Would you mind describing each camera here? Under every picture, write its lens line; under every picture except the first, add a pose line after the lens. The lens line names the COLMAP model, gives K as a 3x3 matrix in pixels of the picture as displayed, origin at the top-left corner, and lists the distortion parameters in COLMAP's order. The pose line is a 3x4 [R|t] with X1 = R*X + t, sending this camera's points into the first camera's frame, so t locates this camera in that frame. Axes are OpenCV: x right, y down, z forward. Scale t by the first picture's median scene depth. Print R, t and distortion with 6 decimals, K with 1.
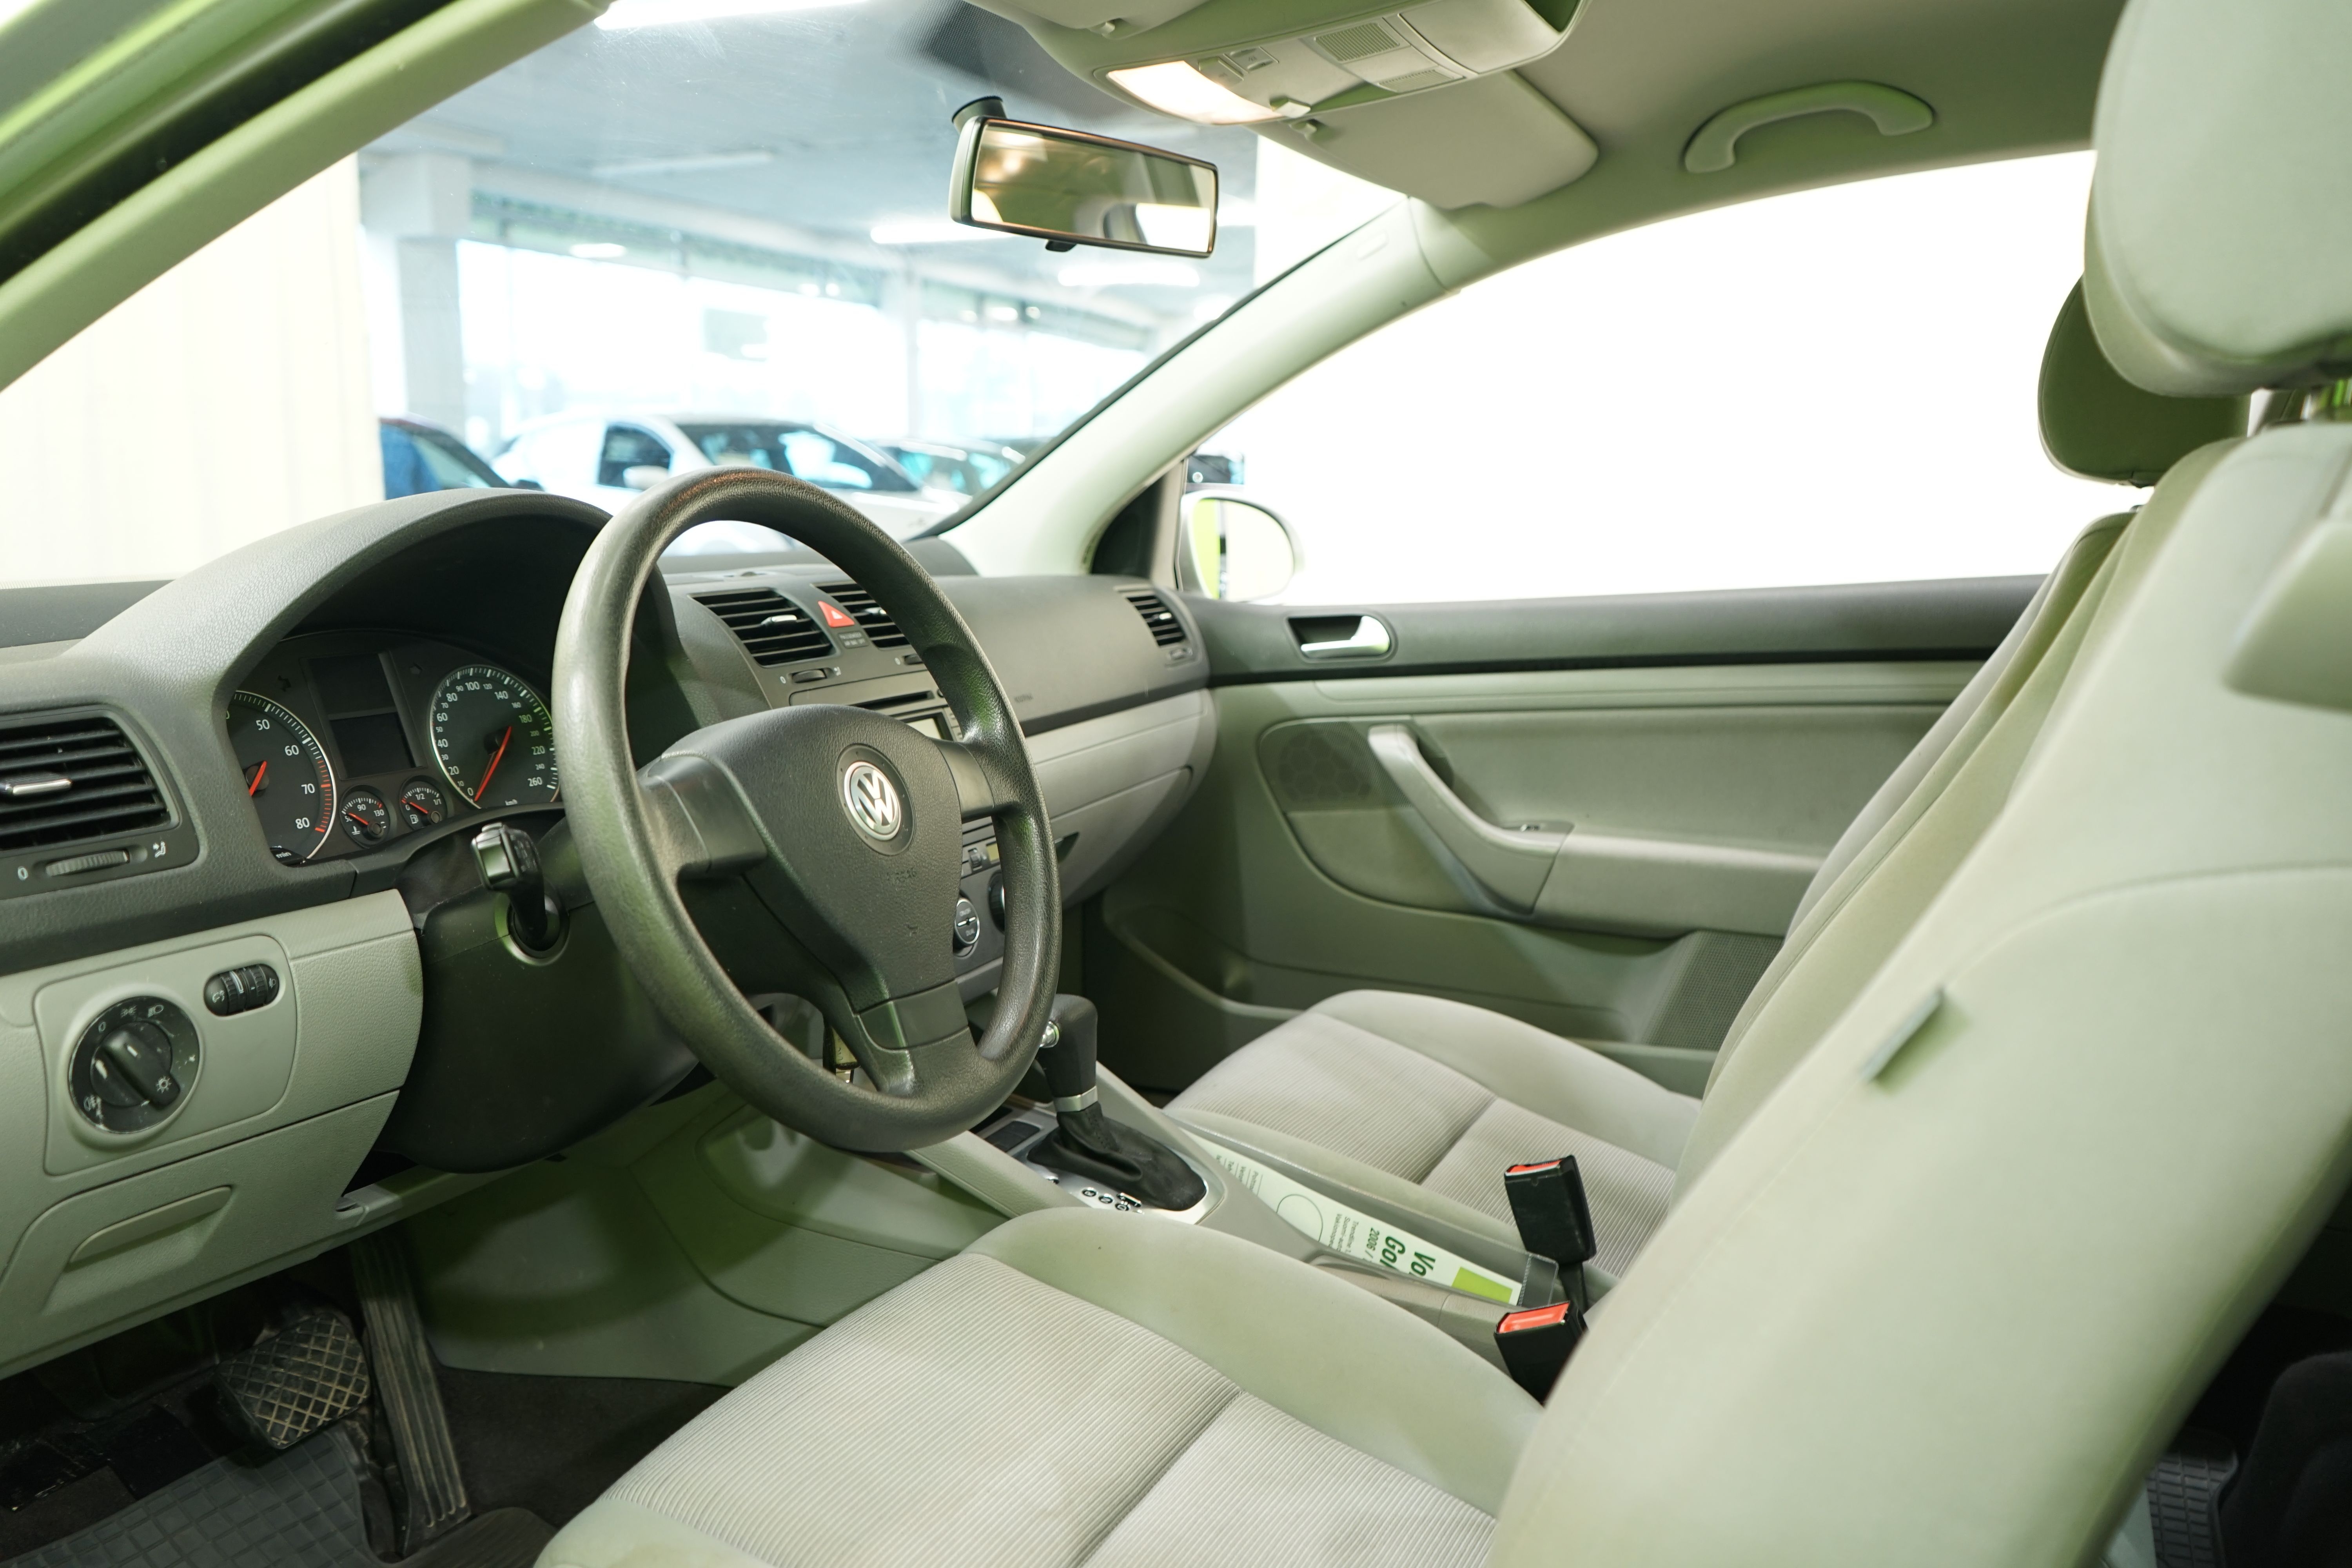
lens RADIAL K [[1785.9, 0, 1176.0], [0, 1785.9, 784.0], [0, 0, 1]] dist [0.007147, 0.001763]
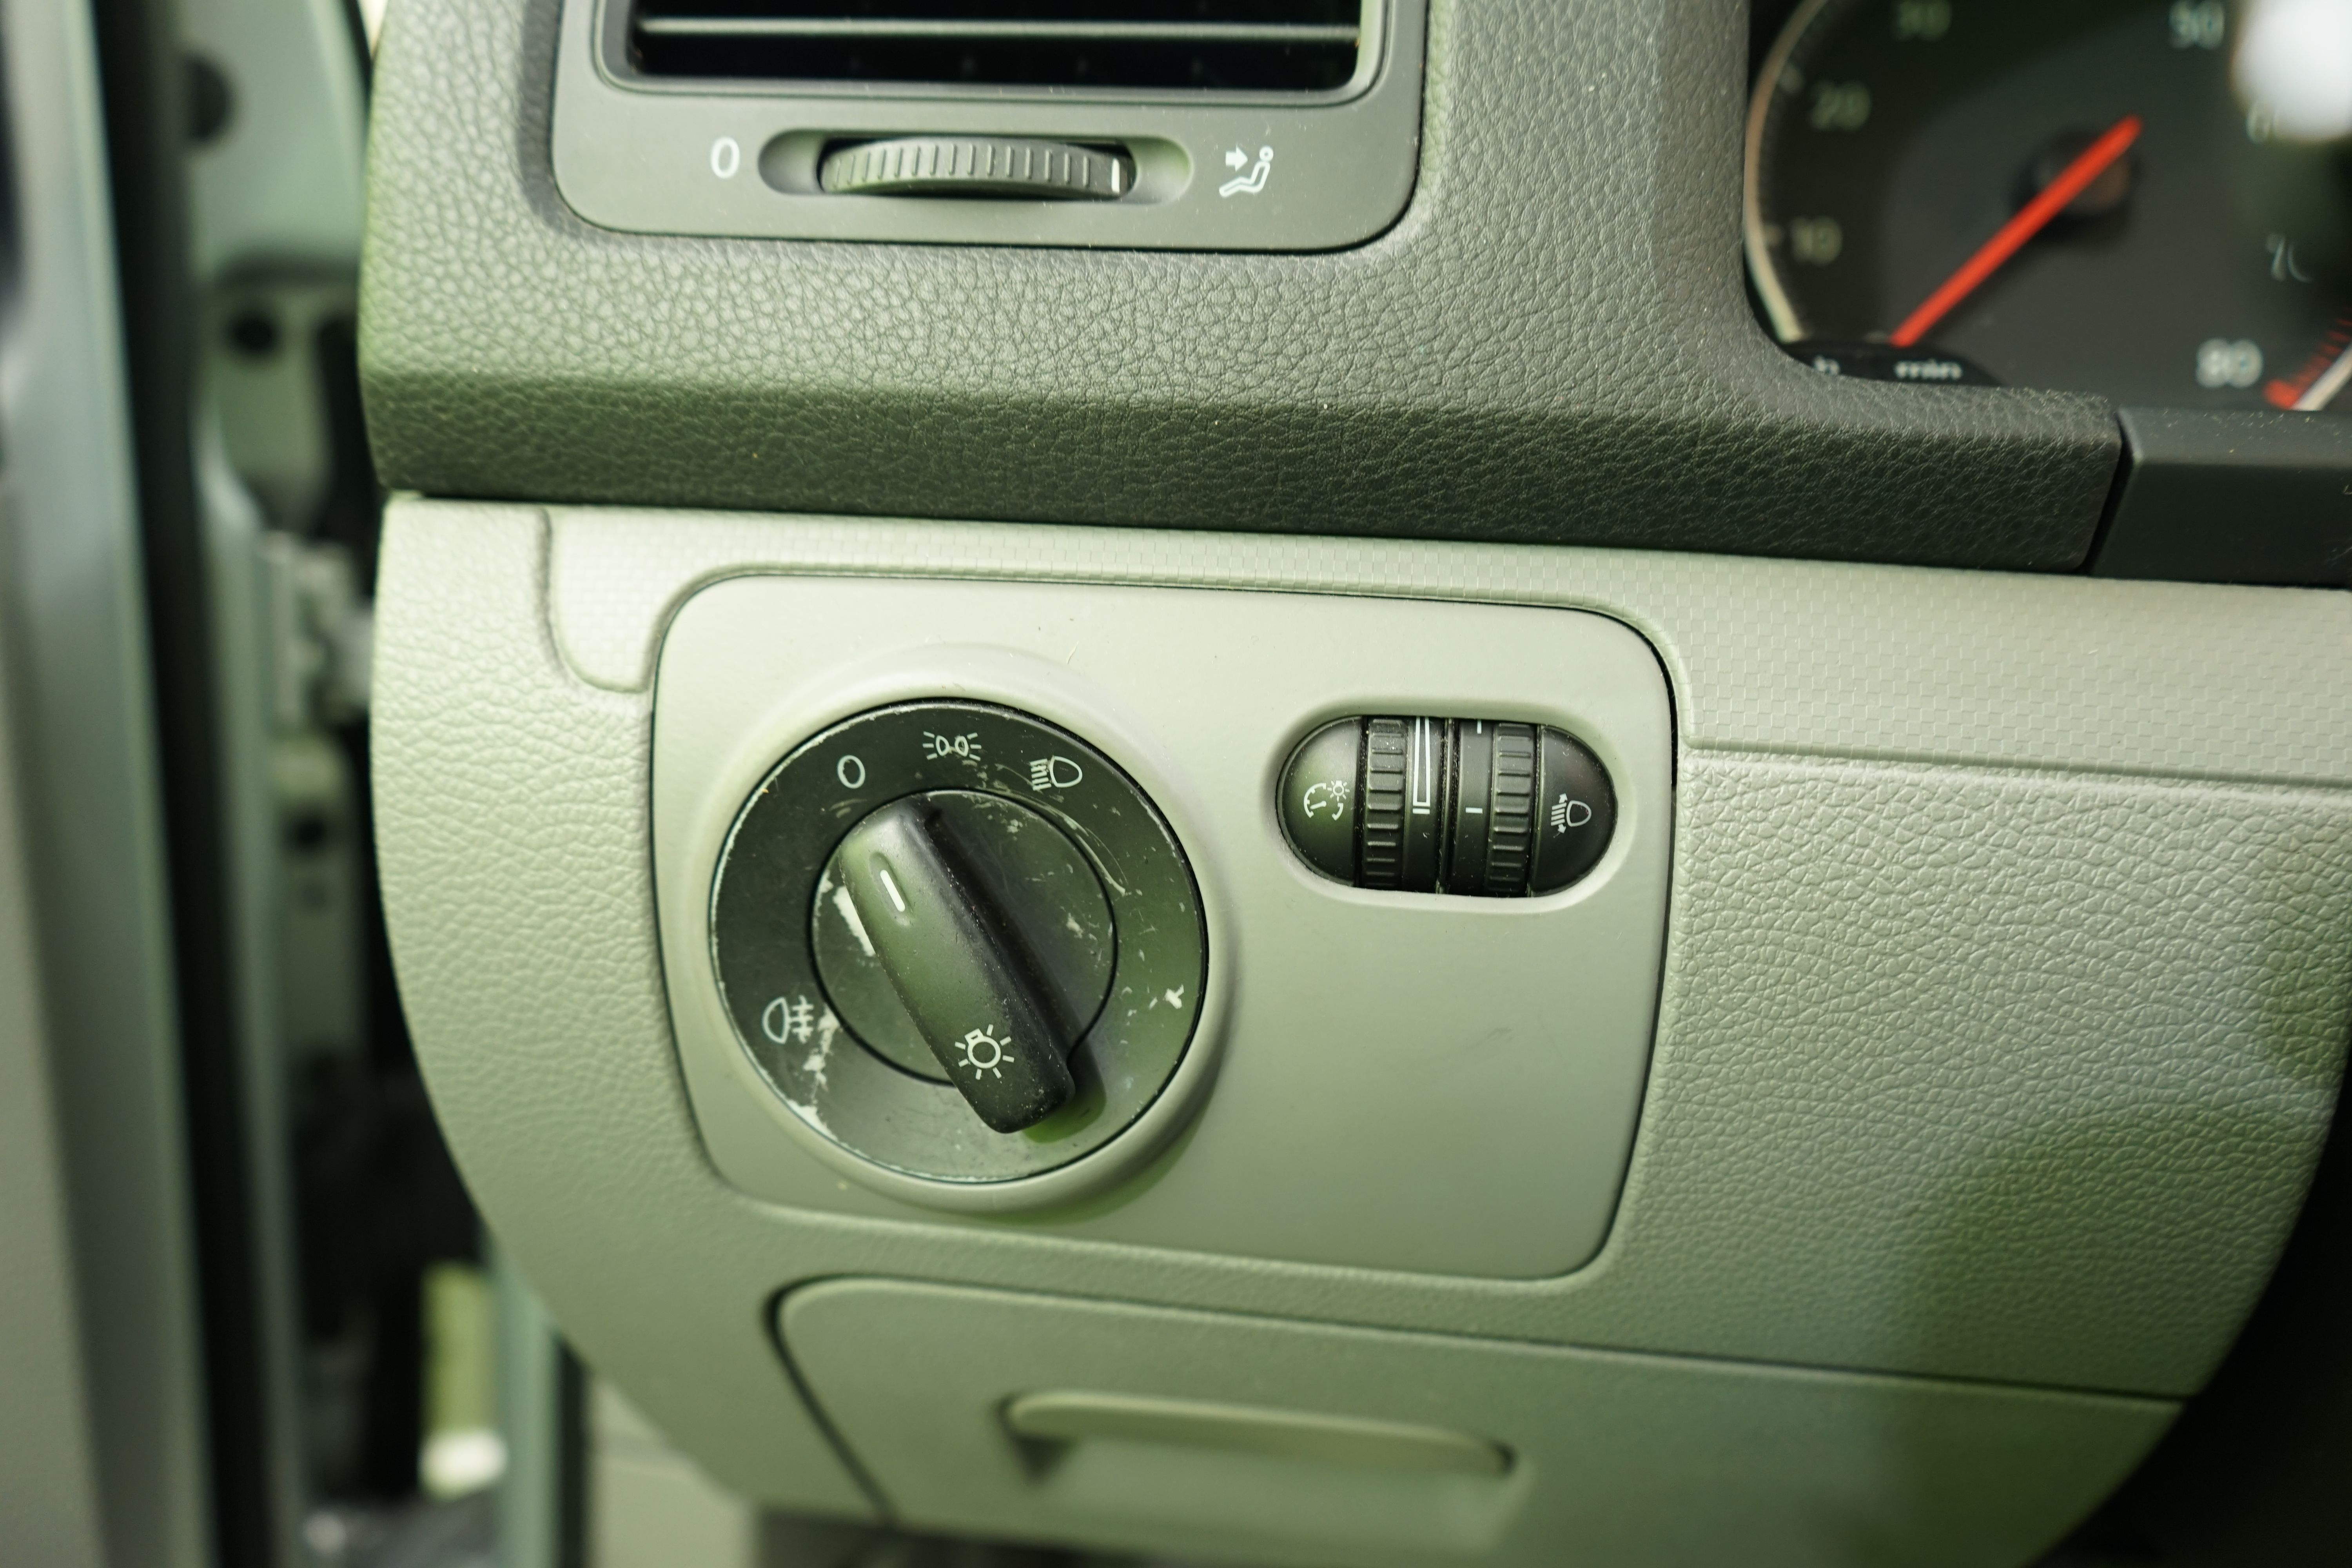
lens RADIAL K [[1785.9, 0, 1176.0], [0, 1785.9, 784.0], [0, 0, 1]] dist [0.007147, 0.001763]
pose [[0.344555, 0.230617, -0.909998, -0.142246], [-0.177633, 0.967861, 0.178023, 0.034082], [0.921807, 0.100307, 0.374447, 0.400722]]
